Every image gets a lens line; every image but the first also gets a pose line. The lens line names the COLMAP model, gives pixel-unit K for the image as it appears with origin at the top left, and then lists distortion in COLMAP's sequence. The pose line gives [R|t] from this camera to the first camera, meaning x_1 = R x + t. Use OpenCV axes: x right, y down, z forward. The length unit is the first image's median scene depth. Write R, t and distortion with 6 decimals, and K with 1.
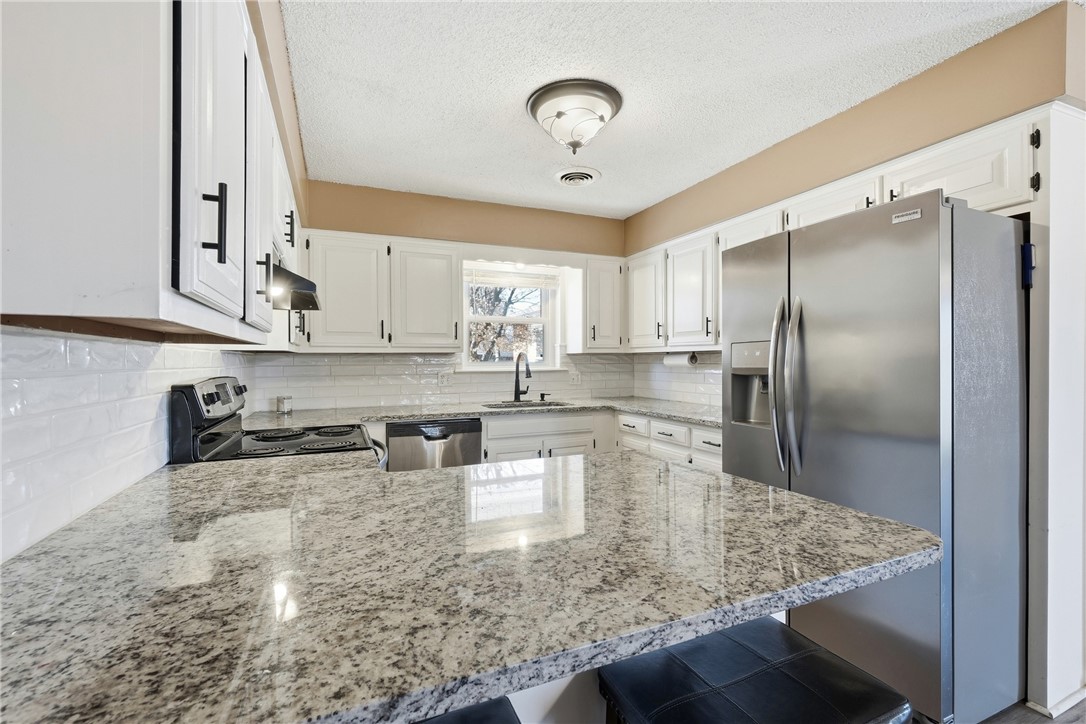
lens RADIAL K [[472.3, 0, 543.8], [0, 472.3, 362.9], [0, 0, 1]] dist [-0.006731, 0.001736]
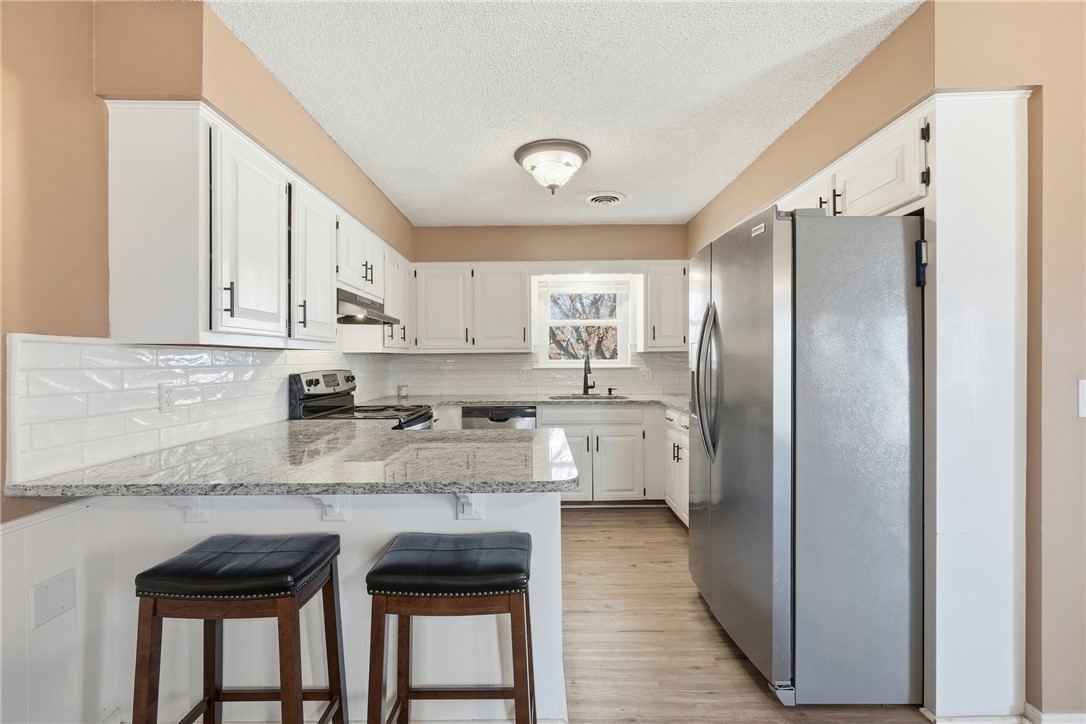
lens RADIAL K [[472.3, 0, 541.8], [0, 472.3, 360.1], [0, 0, 1]] dist [-0.006731, 0.001736]
pose [[0.920075, -0.000229, -0.391742, 0.379288], [0.000179, 1.000000, -0.000164, -0.001853], [0.391742, 0.000081, 0.920075, -0.118028]]
